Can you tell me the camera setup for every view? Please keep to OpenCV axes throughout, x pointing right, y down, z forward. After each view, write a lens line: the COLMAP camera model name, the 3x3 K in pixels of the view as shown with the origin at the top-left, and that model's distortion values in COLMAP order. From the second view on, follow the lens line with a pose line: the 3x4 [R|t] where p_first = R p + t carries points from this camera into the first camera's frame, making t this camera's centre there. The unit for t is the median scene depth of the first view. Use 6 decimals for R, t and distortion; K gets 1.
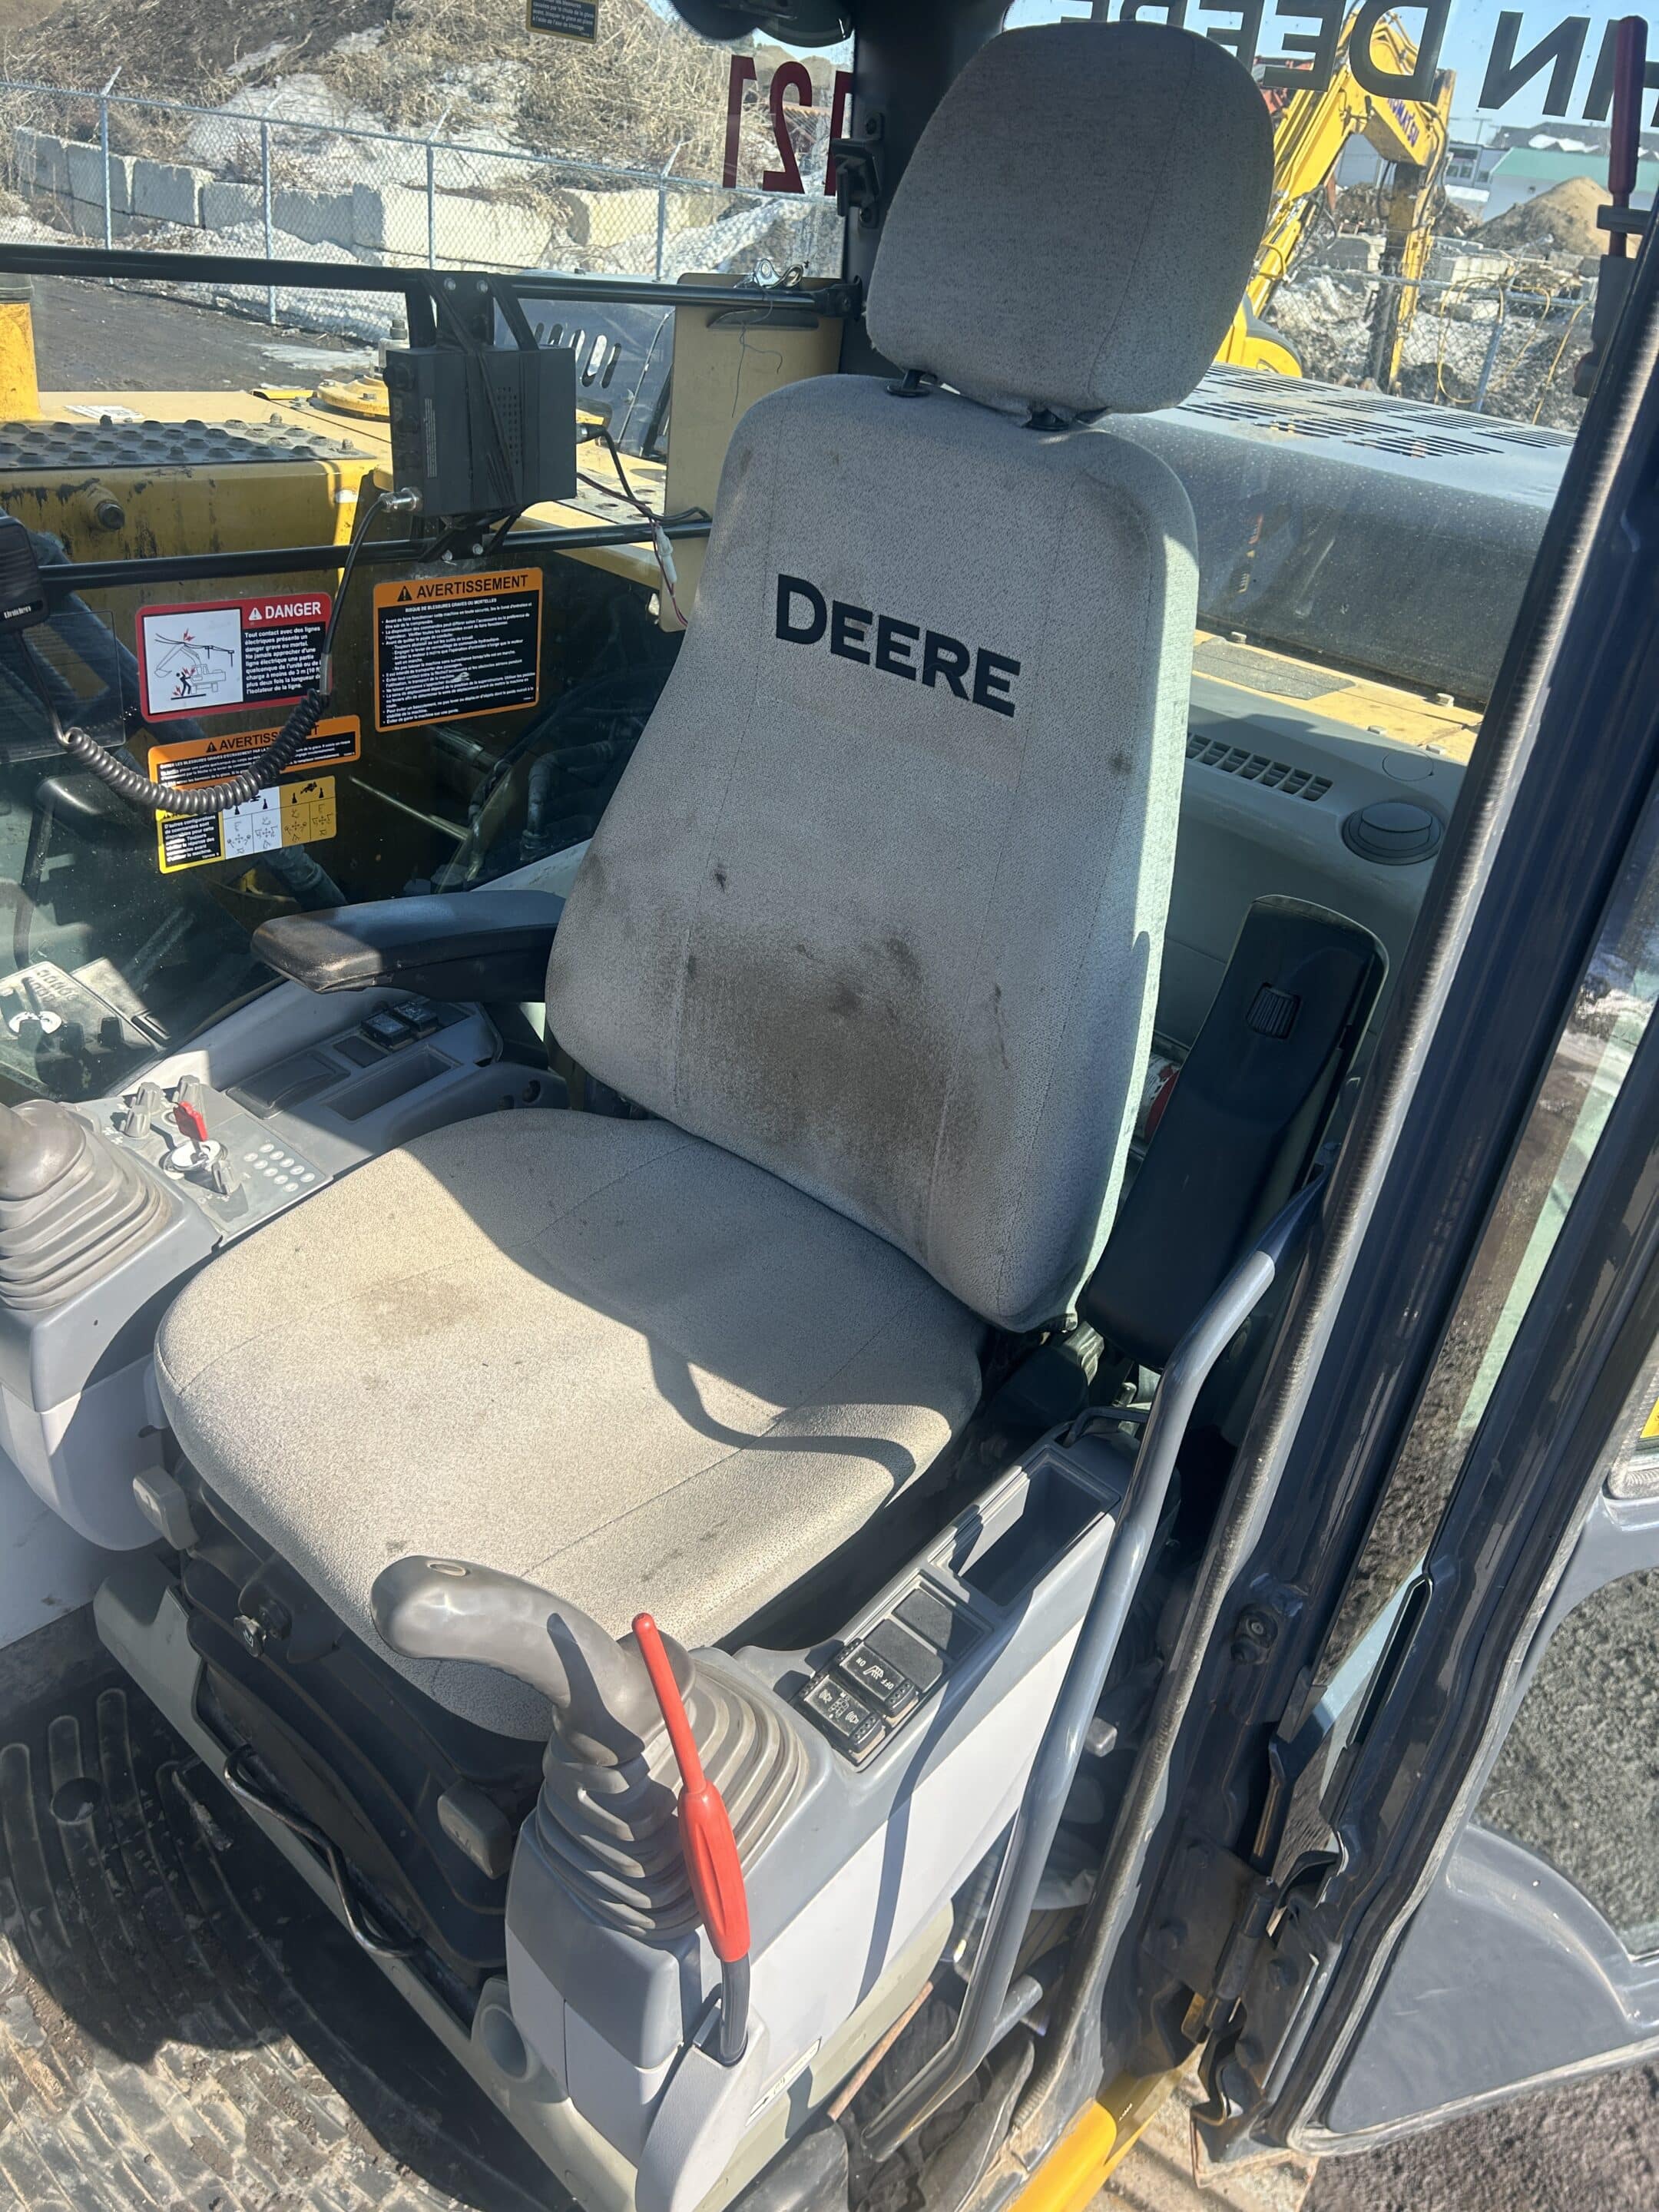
lens RADIAL K [[1661.5, 0, 829.5], [0, 1661.5, 1106.0], [0, 0, 1]] dist [0.112412, -0.132191]
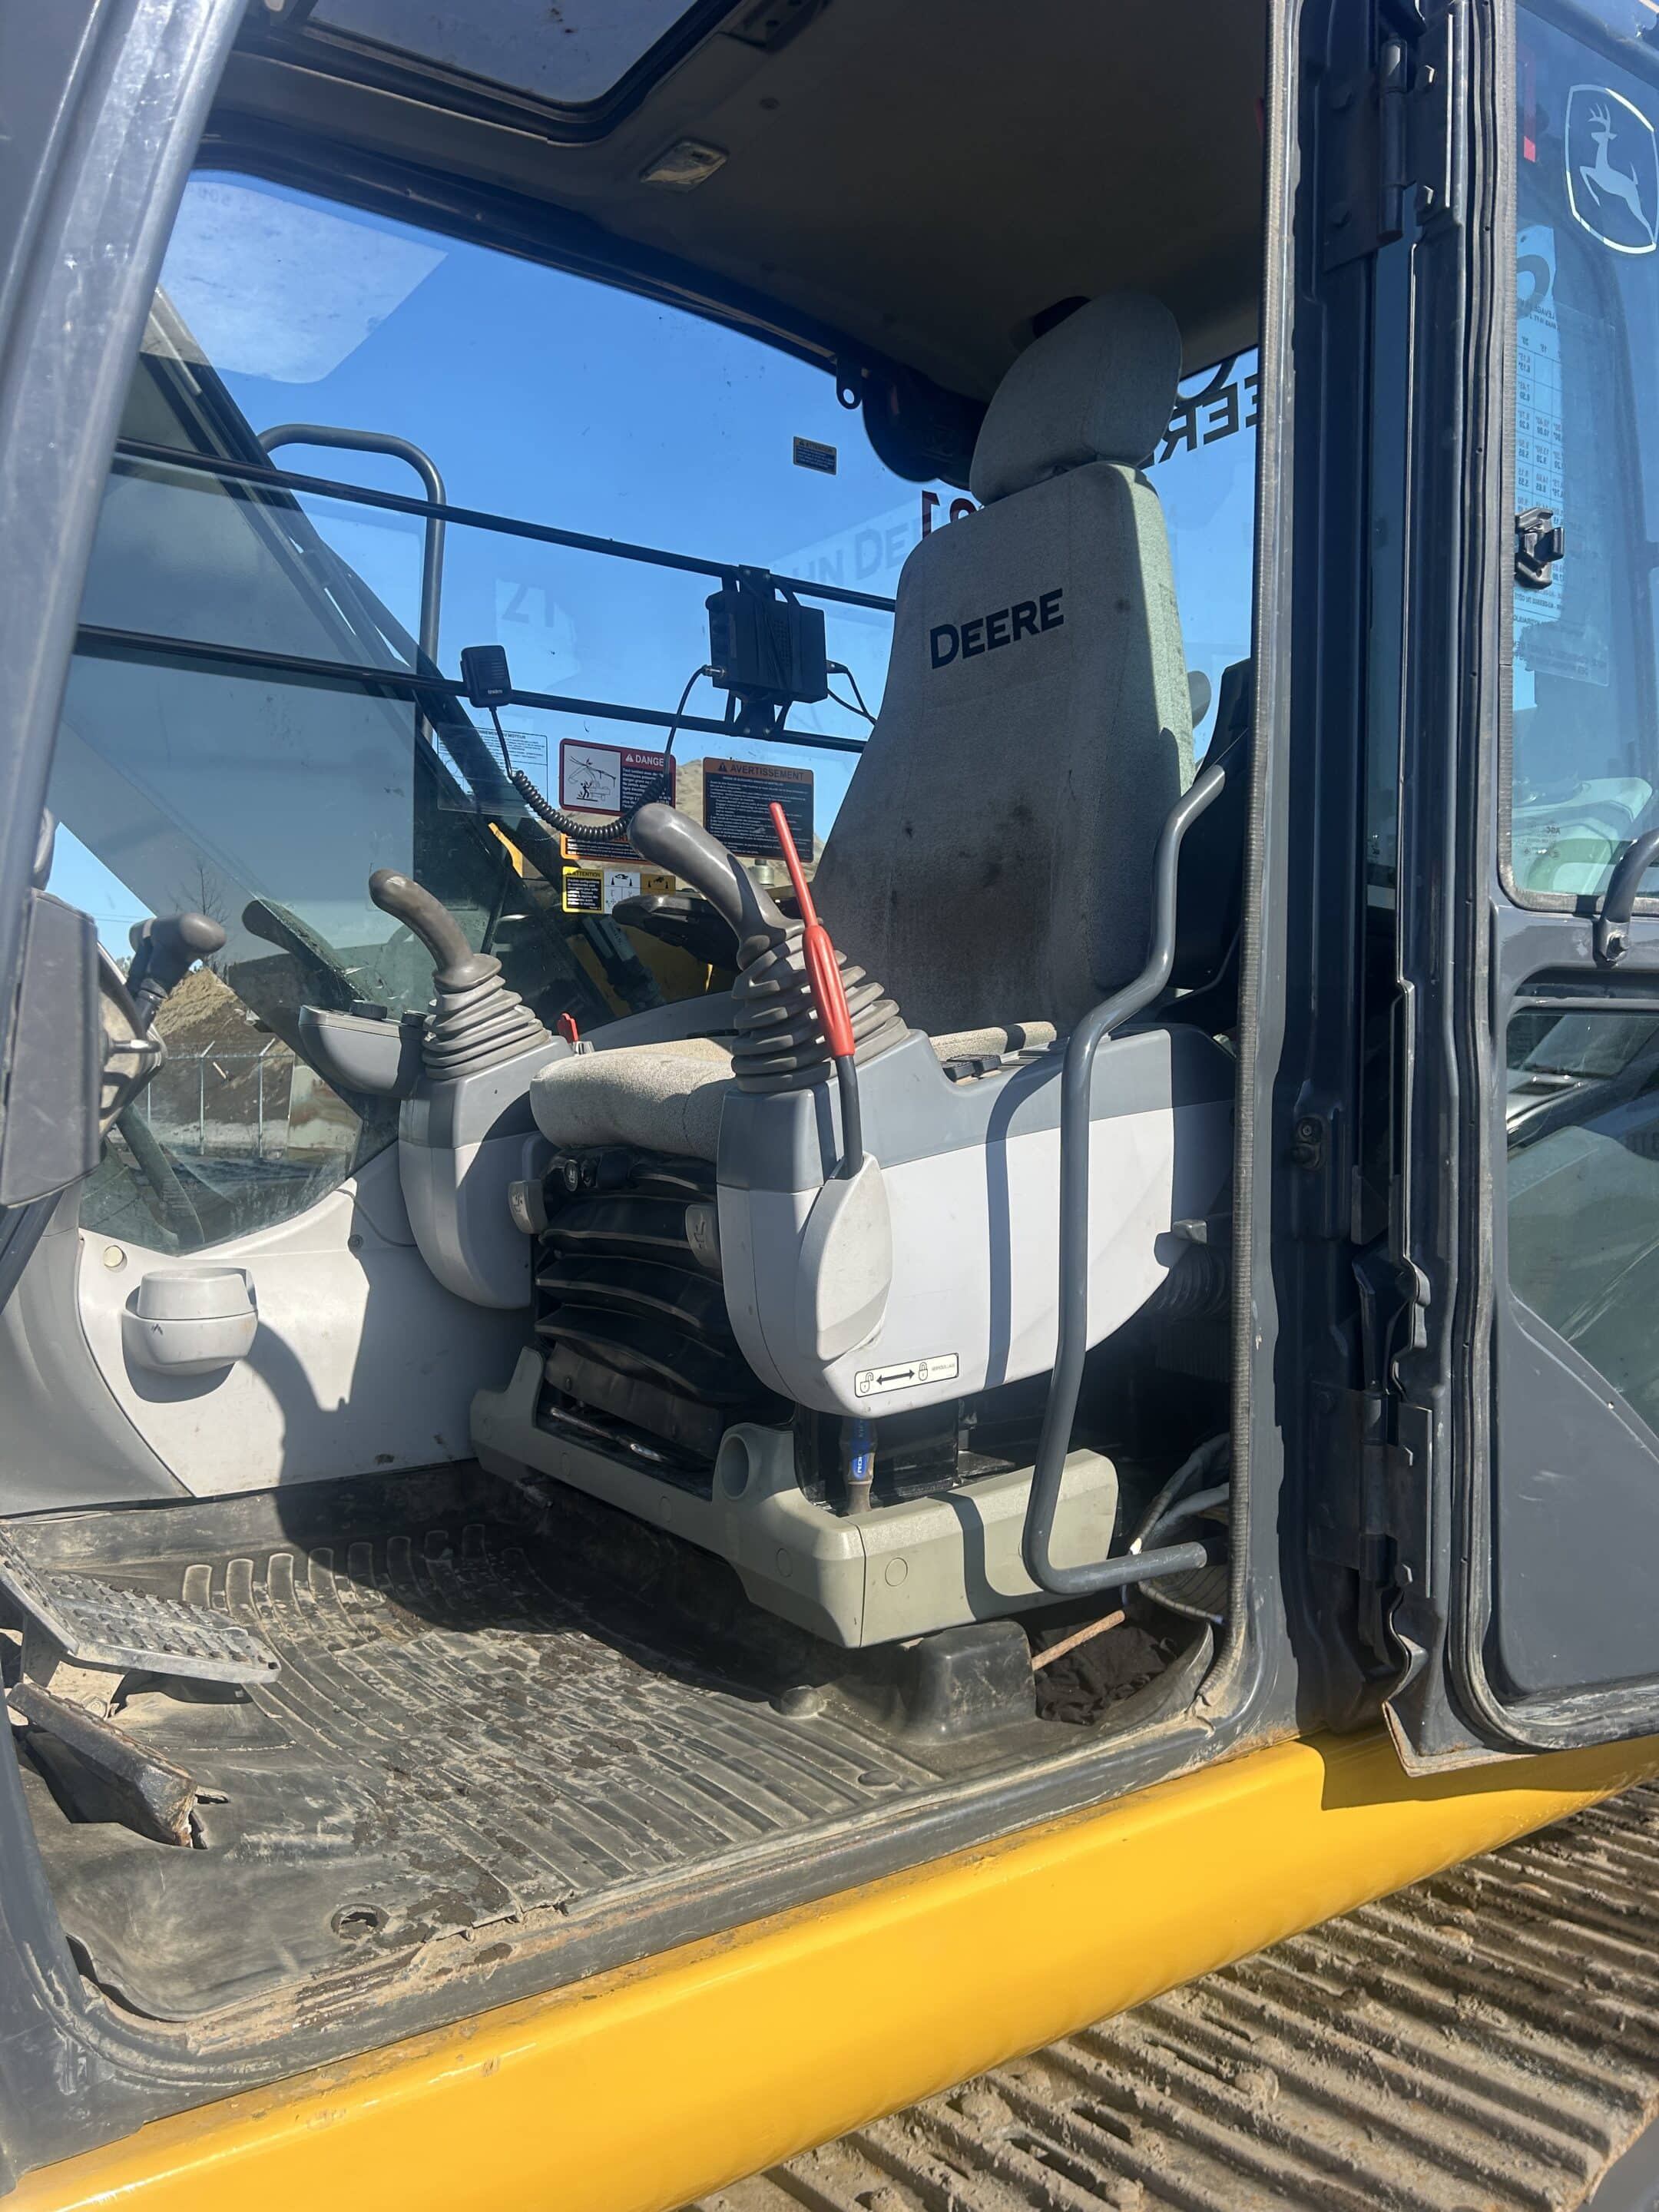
lens RADIAL K [[1688.0, 0, 794.6], [0, 1688.0, 1104.8], [0, 0, 1]] dist [0.091854, -0.000364]
pose [[0.965896, -0.113691, -0.232635, 0.162769], [-0.016296, 0.869974, -0.492828, 0.838795], [0.258417, 0.479812, 0.838452, -0.175085]]
